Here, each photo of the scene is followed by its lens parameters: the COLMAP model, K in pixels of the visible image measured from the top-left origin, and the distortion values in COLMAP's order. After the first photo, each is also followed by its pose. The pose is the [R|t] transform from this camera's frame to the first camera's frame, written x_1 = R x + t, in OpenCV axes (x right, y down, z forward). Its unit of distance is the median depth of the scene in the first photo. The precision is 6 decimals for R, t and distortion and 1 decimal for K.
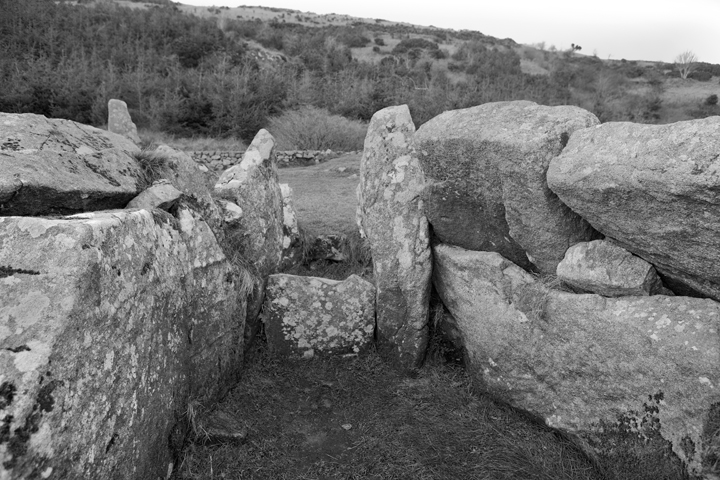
lens RADIAL K [[490.5, 0, 369.4], [0, 490.5, 238.6], [0, 0, 1]] dist [-0.135876, 0.126805]
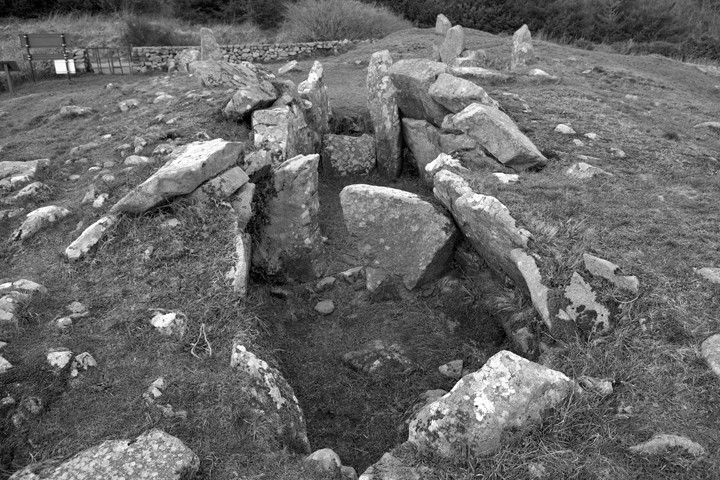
lens RADIAL K [[490.5, 0, 369.4], [0, 490.5, 238.6], [0, 0, 1]] dist [-0.135876, 0.126805]
pose [[0.999067, -0.012841, -0.041244, 0.069936], [0.022153, 0.971980, 0.234016, 0.024337], [0.037084, -0.234712, 0.971357, -1.163750]]
